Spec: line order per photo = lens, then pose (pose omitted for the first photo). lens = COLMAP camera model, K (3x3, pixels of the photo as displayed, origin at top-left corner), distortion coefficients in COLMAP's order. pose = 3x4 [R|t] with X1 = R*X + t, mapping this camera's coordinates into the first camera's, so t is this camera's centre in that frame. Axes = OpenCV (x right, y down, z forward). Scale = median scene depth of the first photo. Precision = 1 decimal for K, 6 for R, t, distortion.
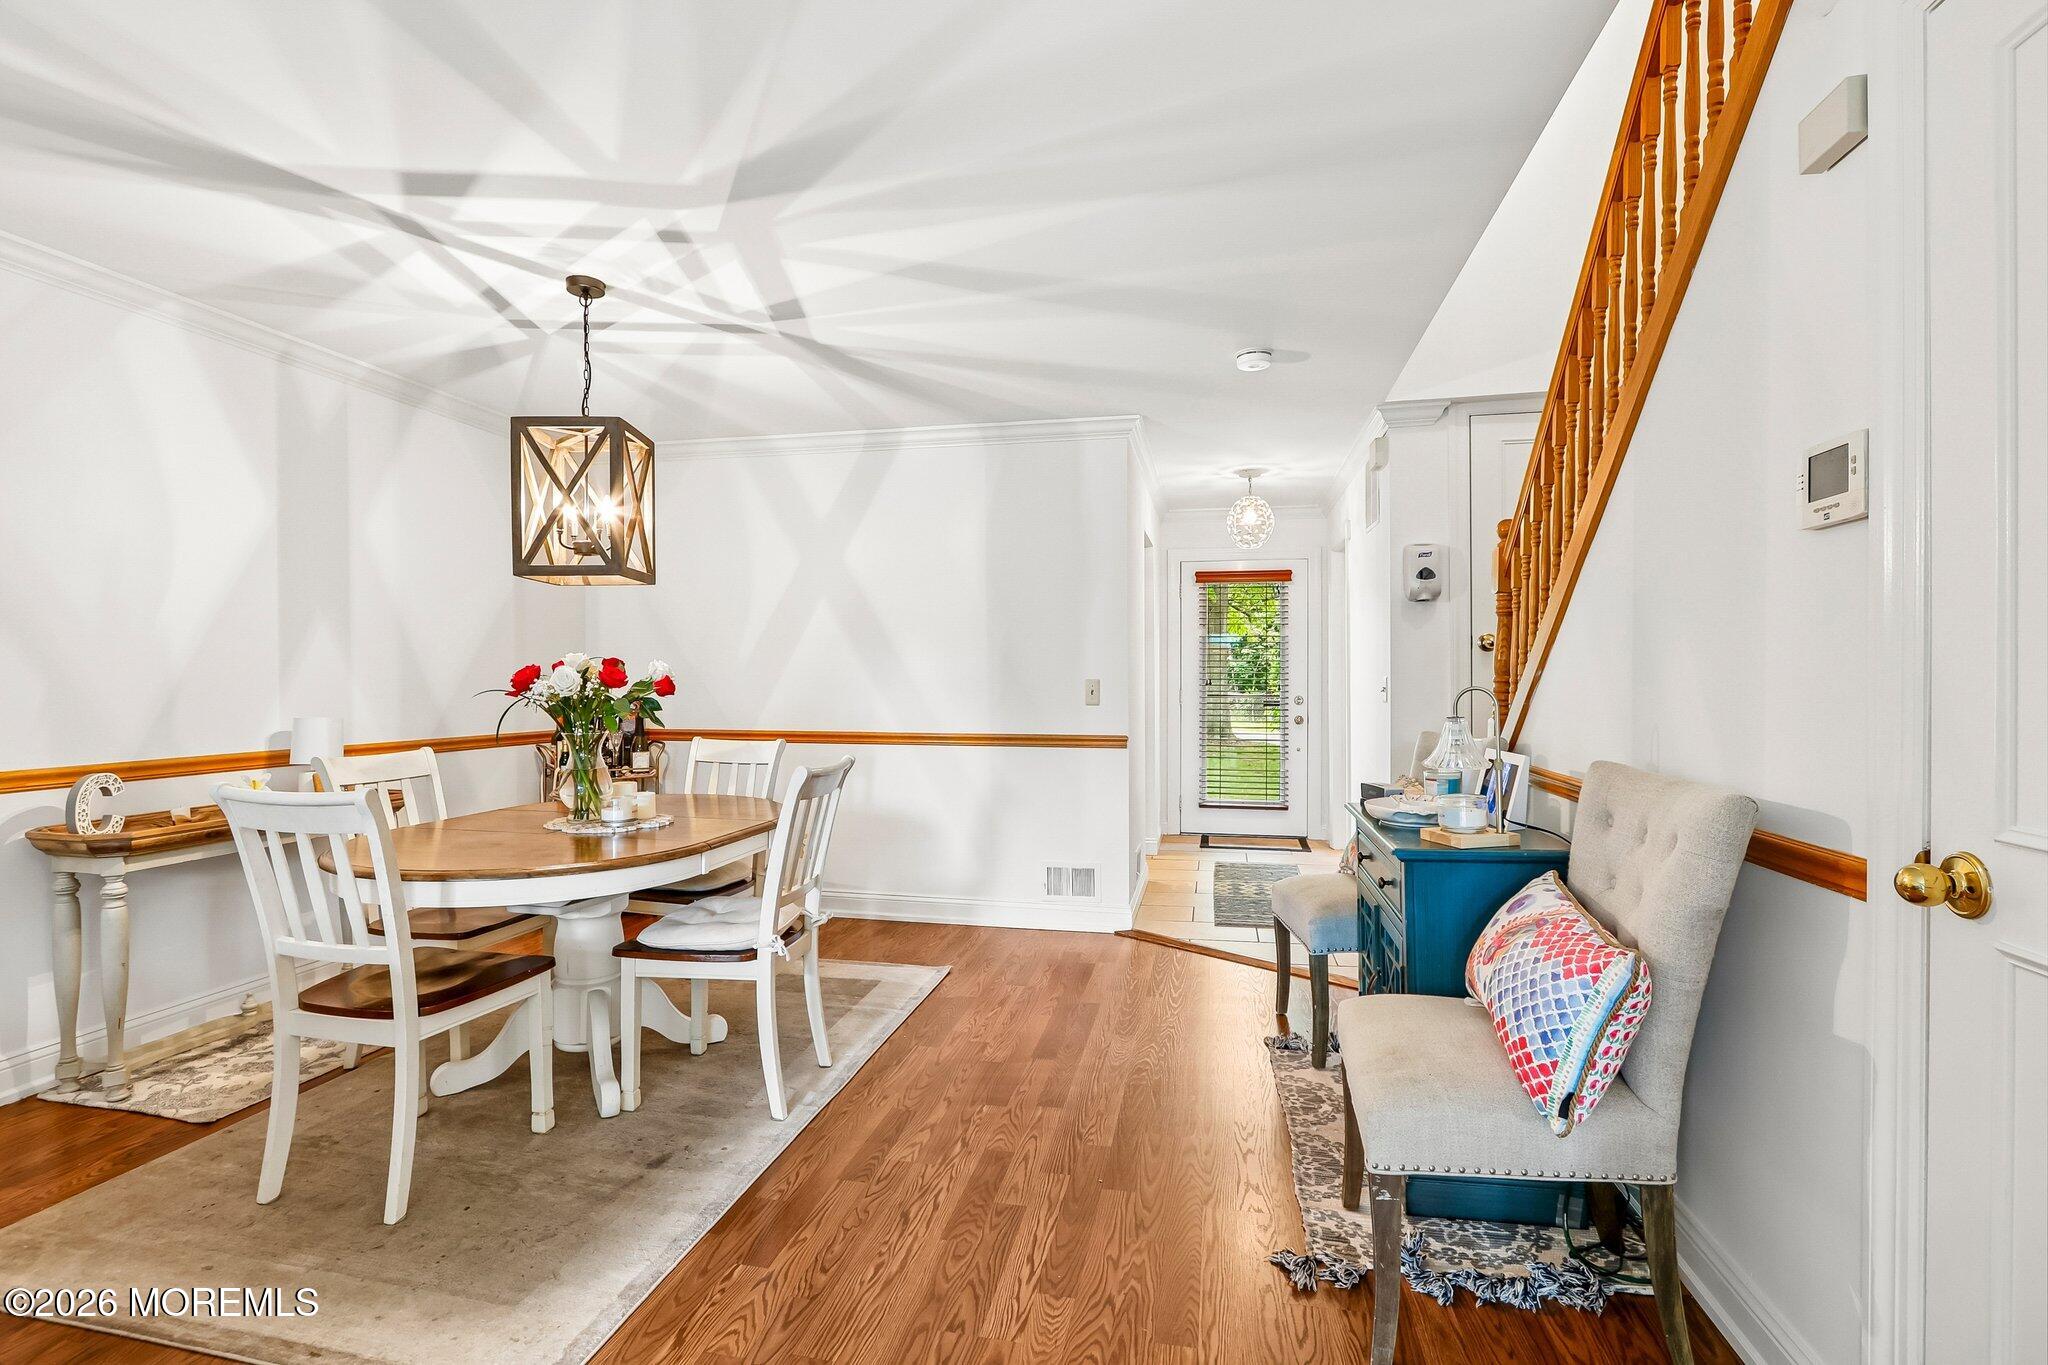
lens RADIAL K [[938.5, 0, 1013.9], [0, 938.5, 683.7], [0, 0, 1]] dist [-0.013450, 0.000210]
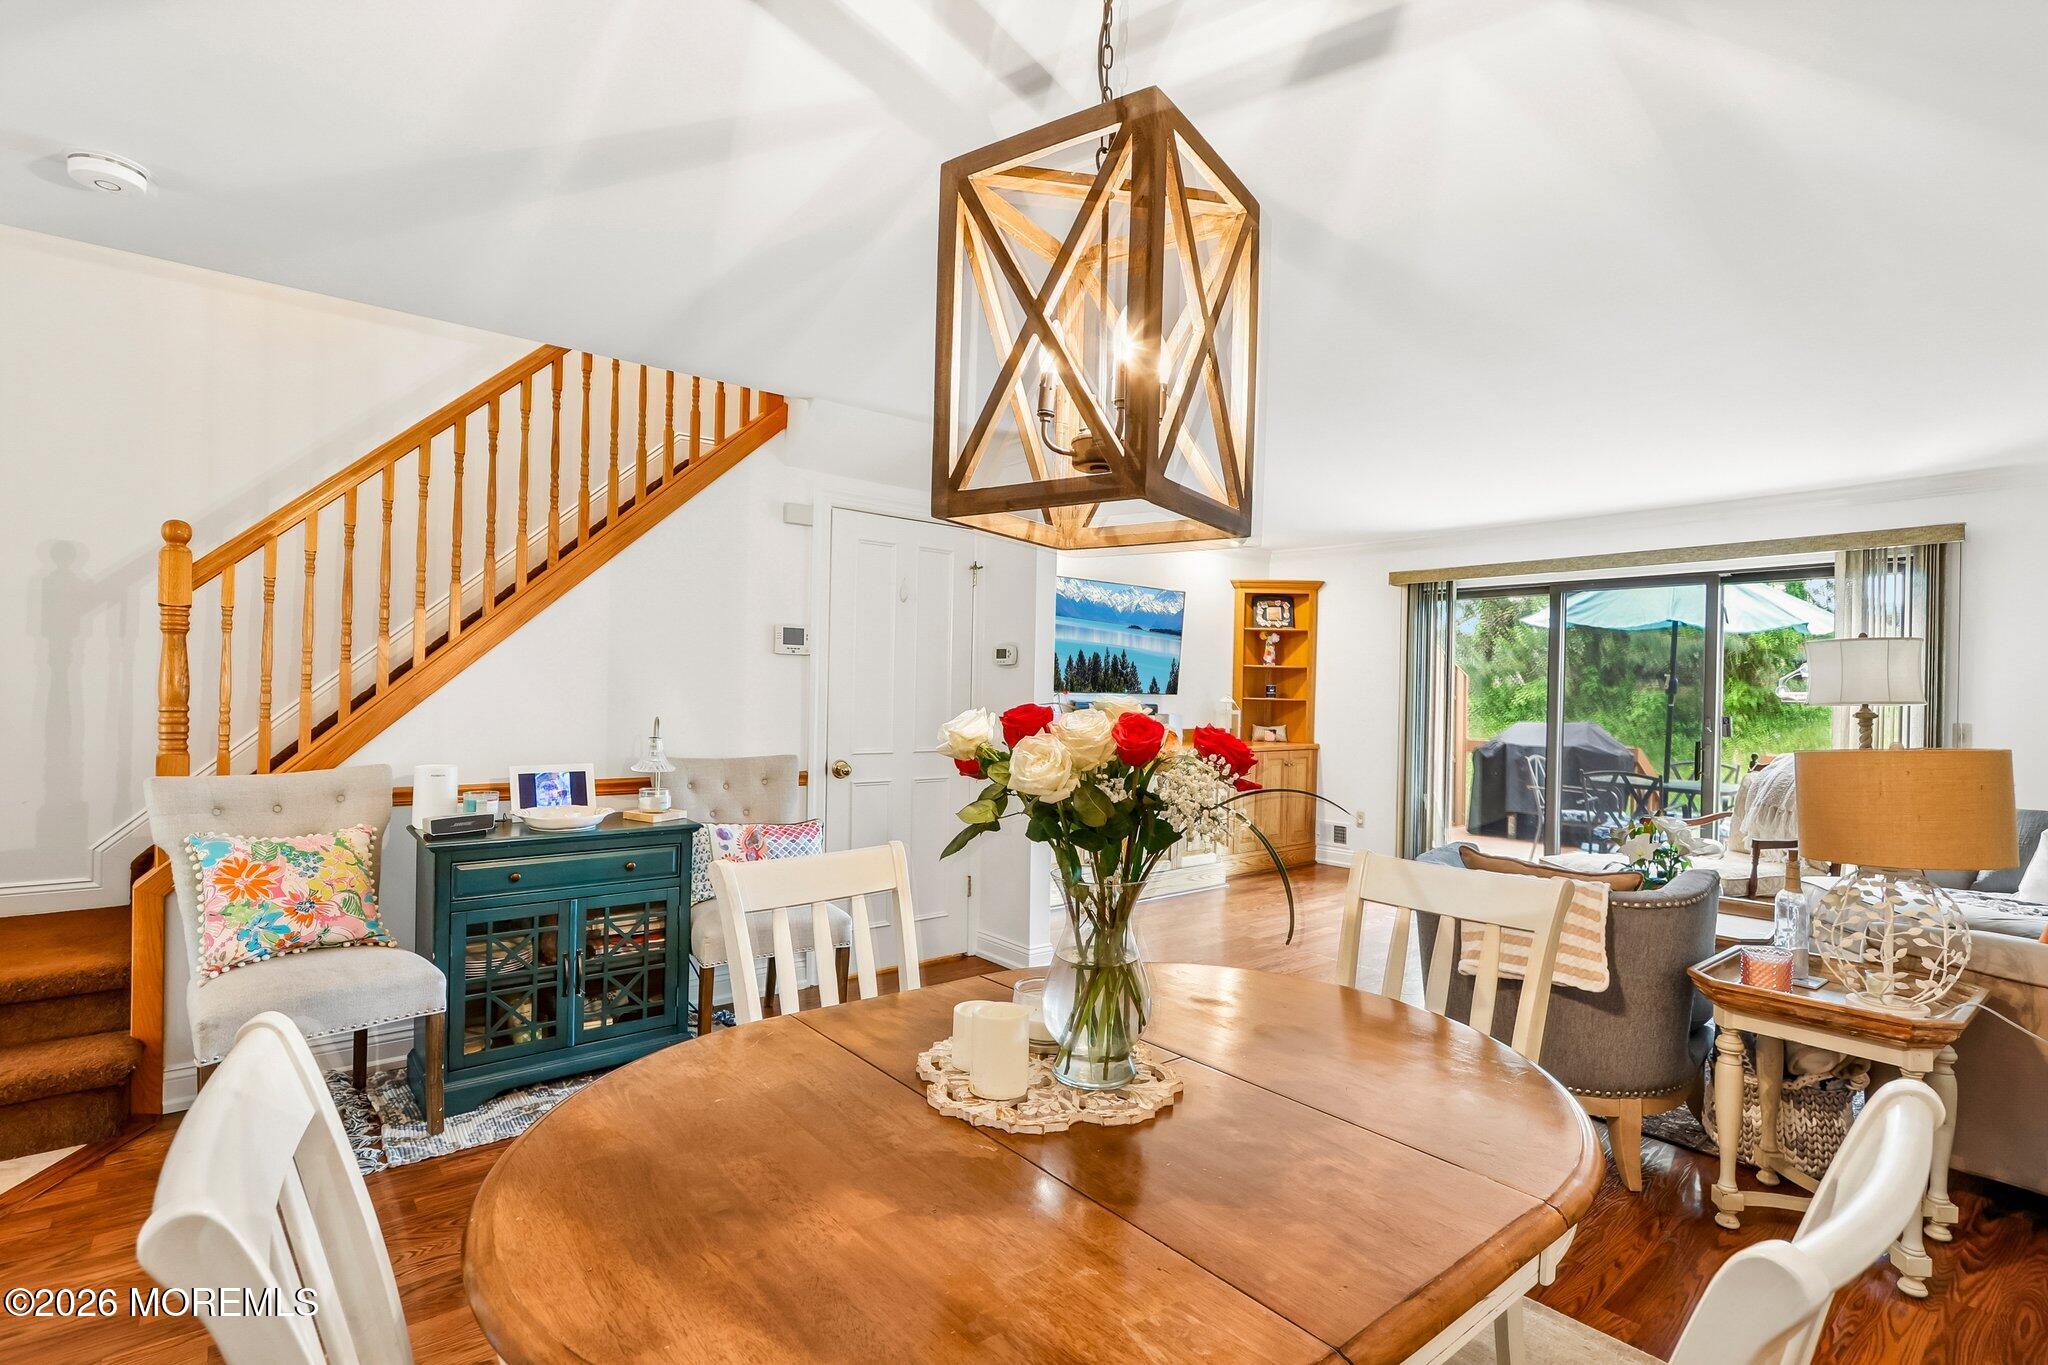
lens RADIAL K [[950.9, 0, 996.4], [0, 950.9, 702.5], [0, 0, 1]] dist [-0.002084, -0.000113]
pose [[-0.767991, -0.004097, 0.640448, -0.679688], [-0.004183, 0.999990, 0.001380, -0.016457], [-0.640447, -0.001619, -0.768001, 1.341151]]
